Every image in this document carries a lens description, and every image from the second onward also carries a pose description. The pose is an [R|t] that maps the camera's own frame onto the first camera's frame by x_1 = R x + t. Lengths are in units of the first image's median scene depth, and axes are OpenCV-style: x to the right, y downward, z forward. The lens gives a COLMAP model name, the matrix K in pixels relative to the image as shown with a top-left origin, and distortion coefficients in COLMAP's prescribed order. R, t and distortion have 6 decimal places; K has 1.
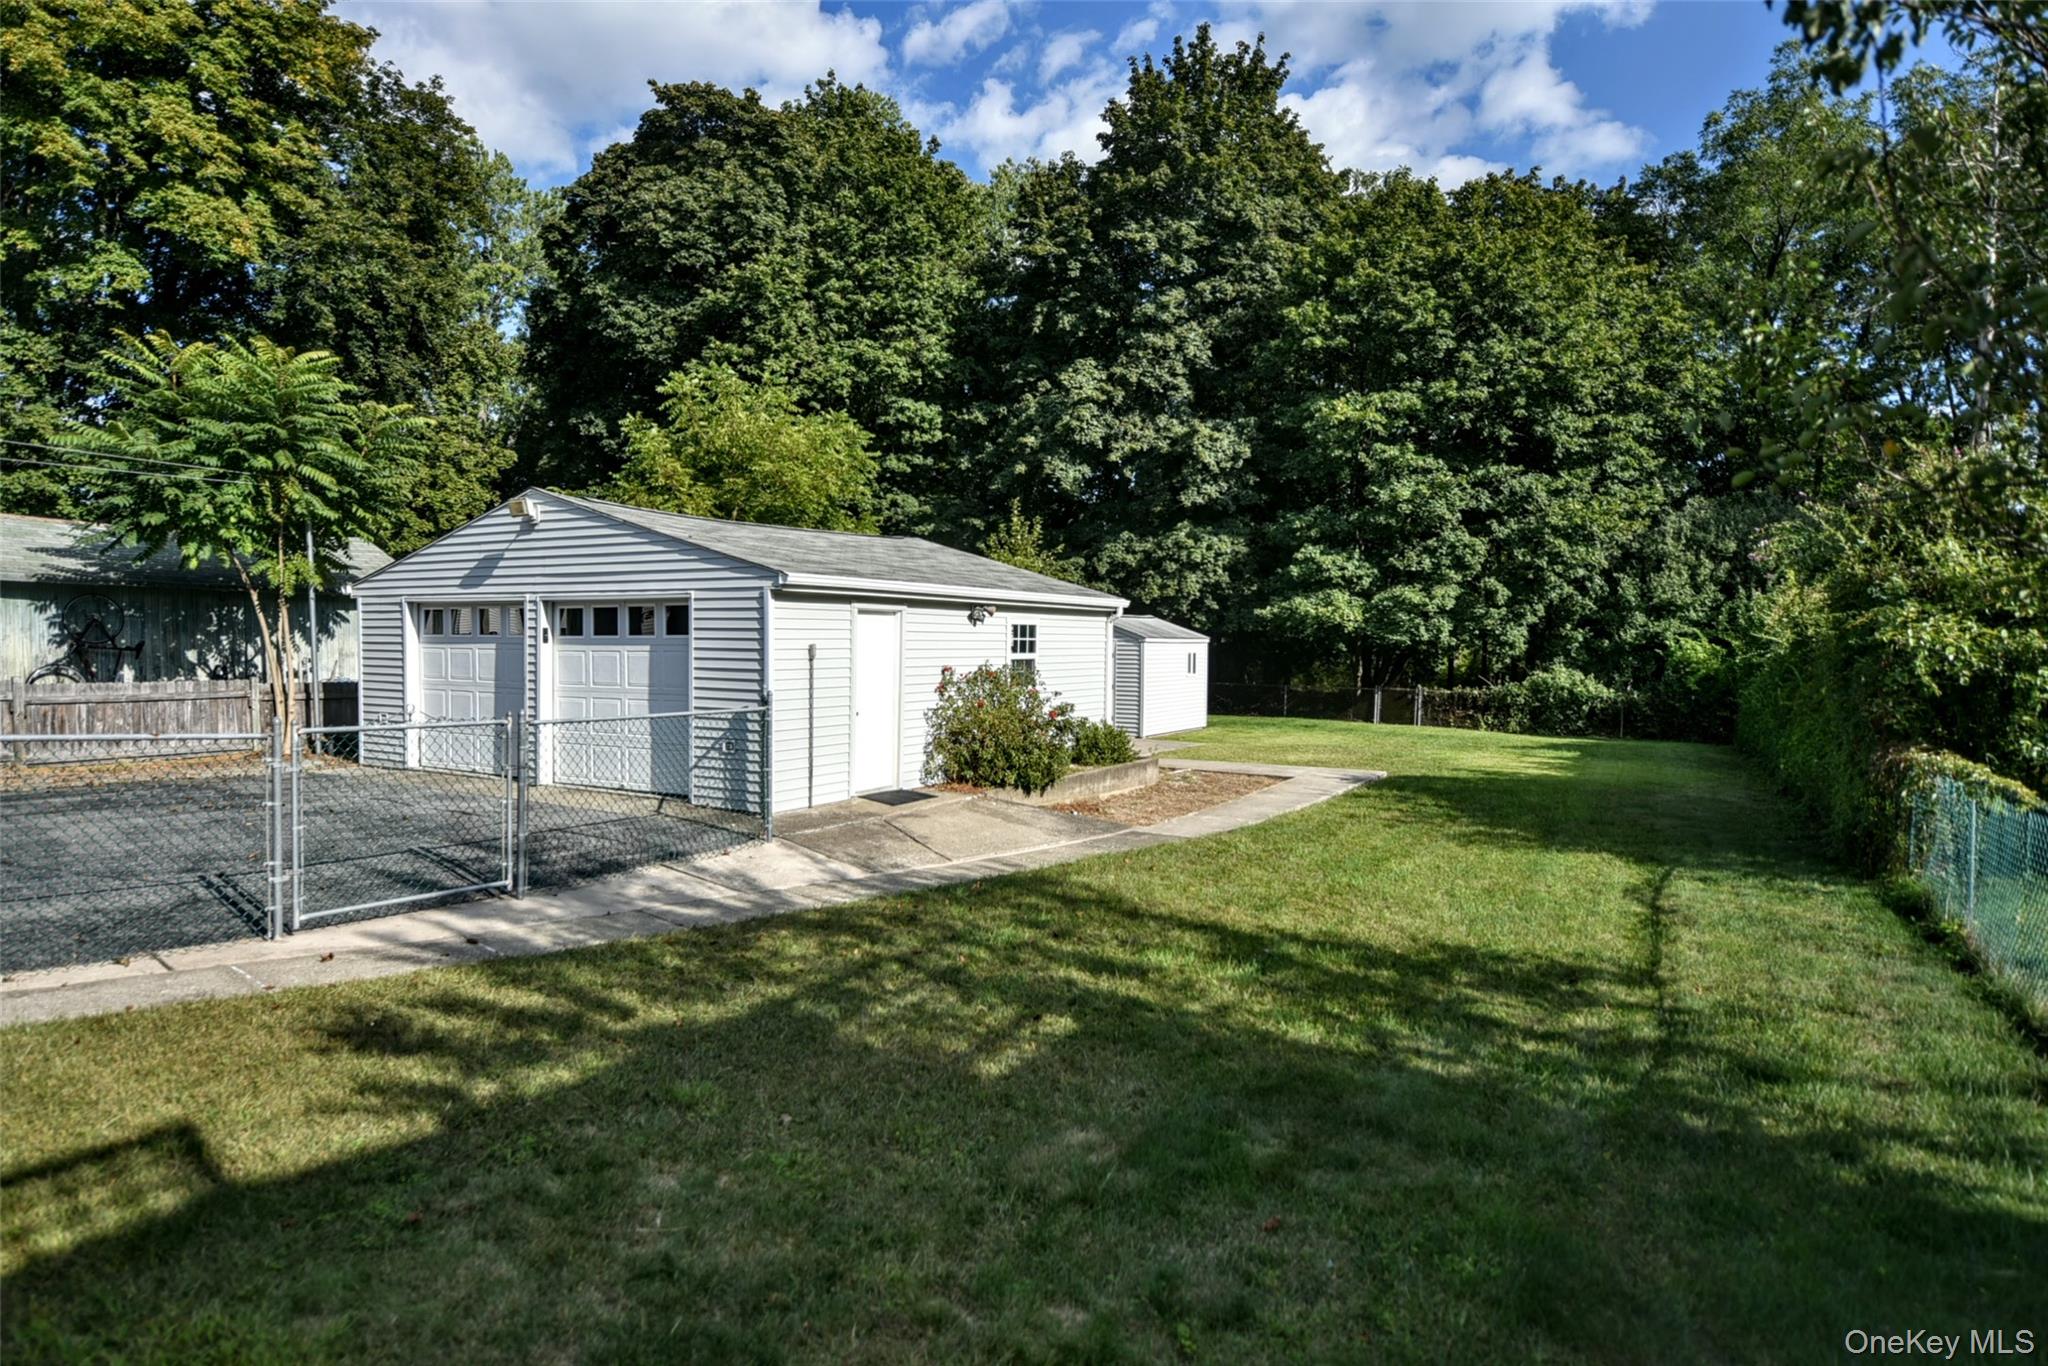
lens RADIAL K [[1127.8, 0, 1023.2], [0, 1127.8, 689.8], [0, 0, 1]] dist [-0.003056, 0.000585]
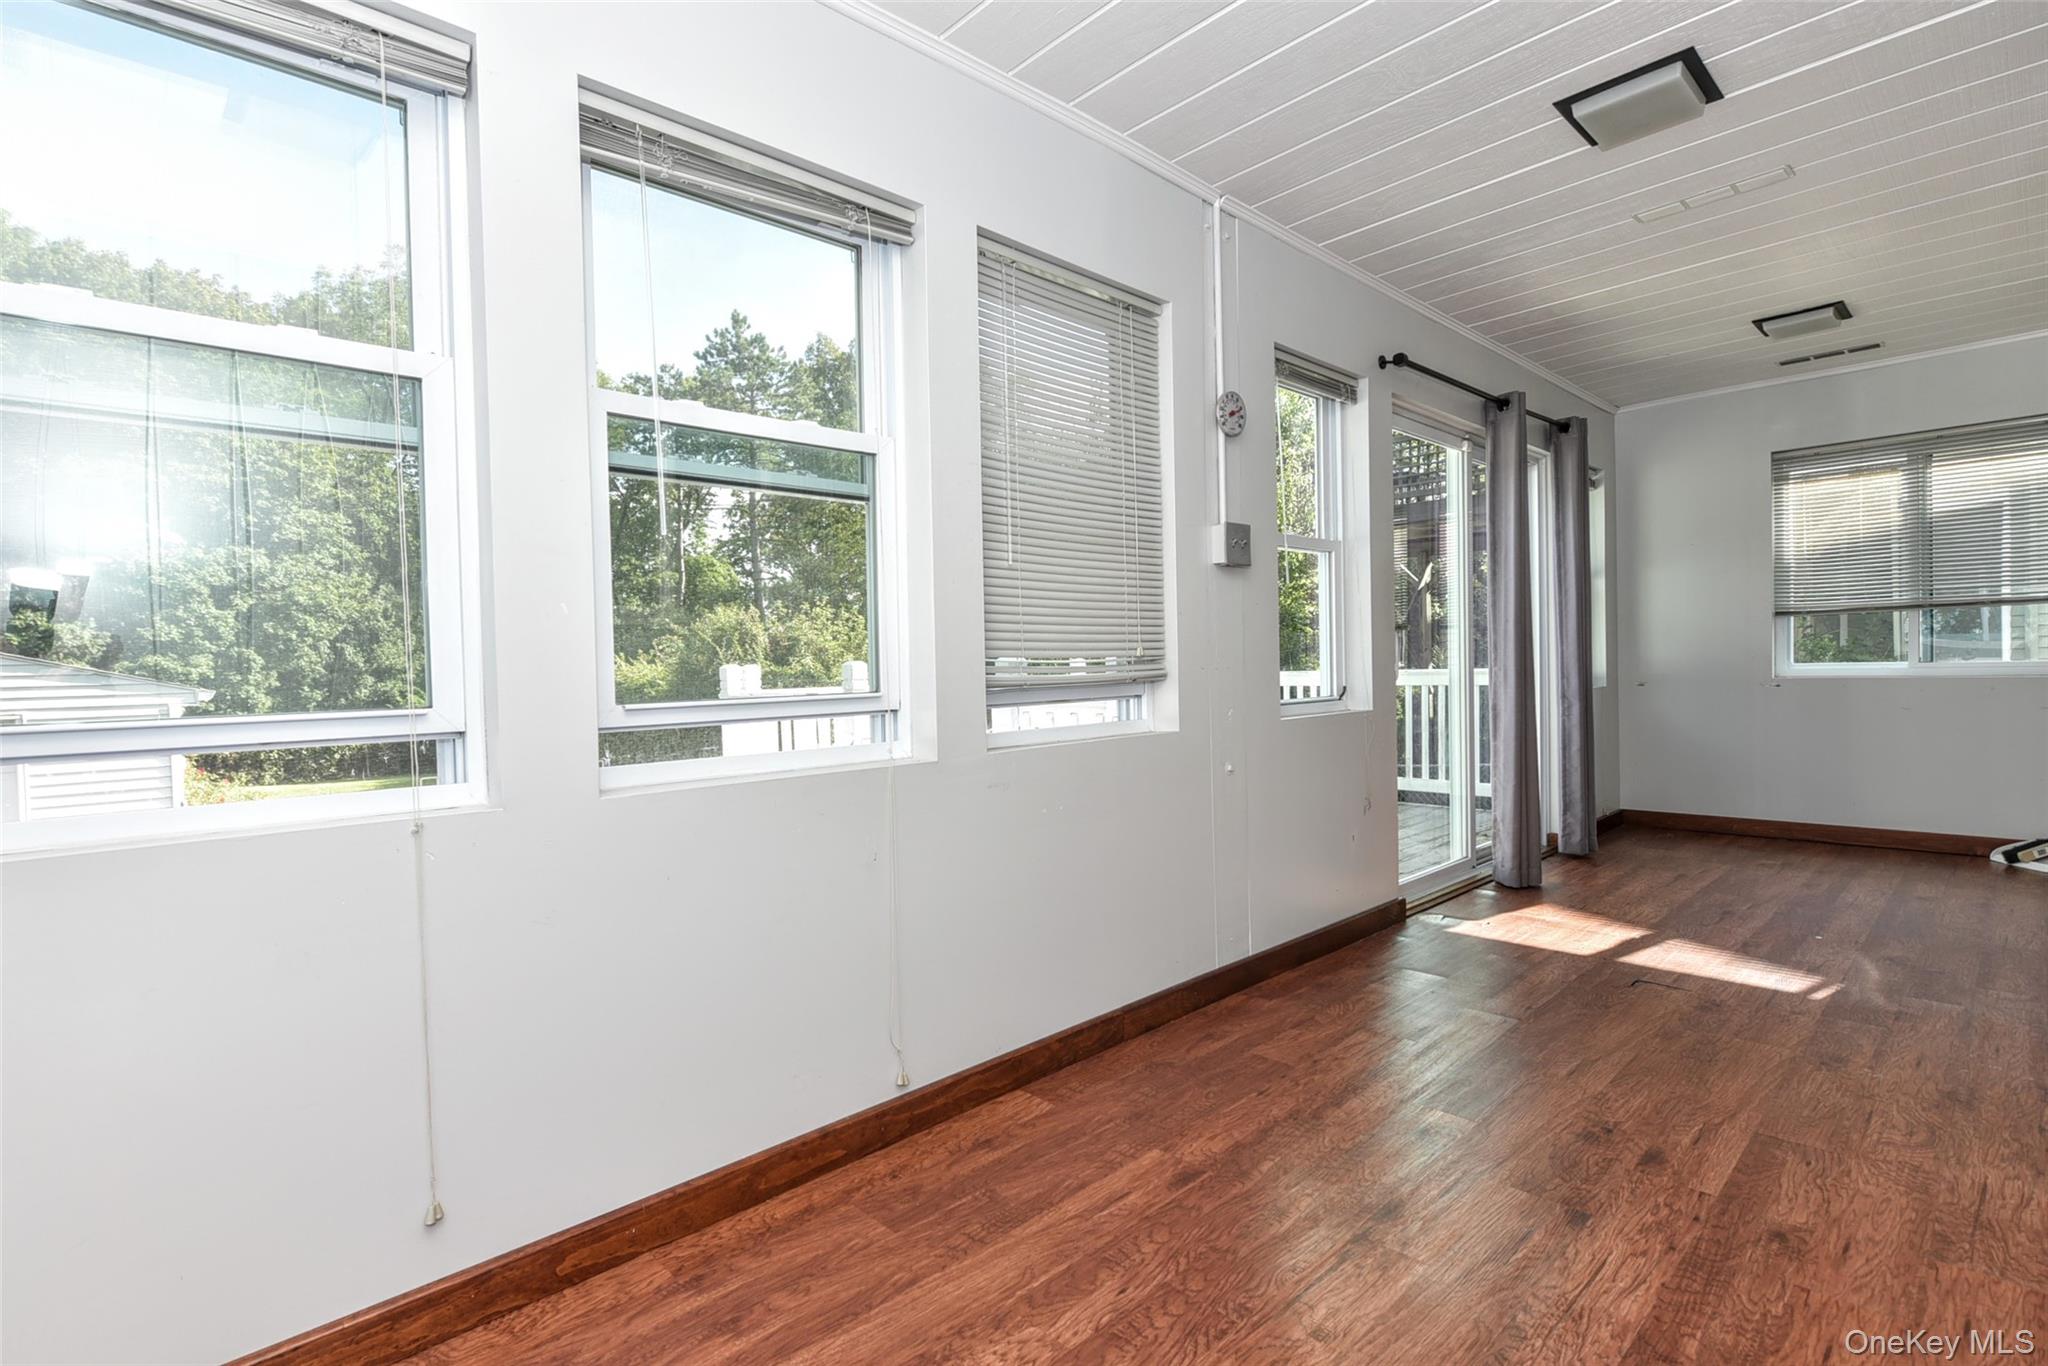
lens RADIAL K [[982.2, 0, 1019.0], [0, 982.2, 685.6], [0, 0, 1]] dist [-0.003521, -0.000464]
pose [[0.262640, -0.035156, 0.964253, -0.308977], [0.070394, 0.997371, 0.017190, -0.024635], [-0.962323, 0.063363, 0.264425, 0.014750]]
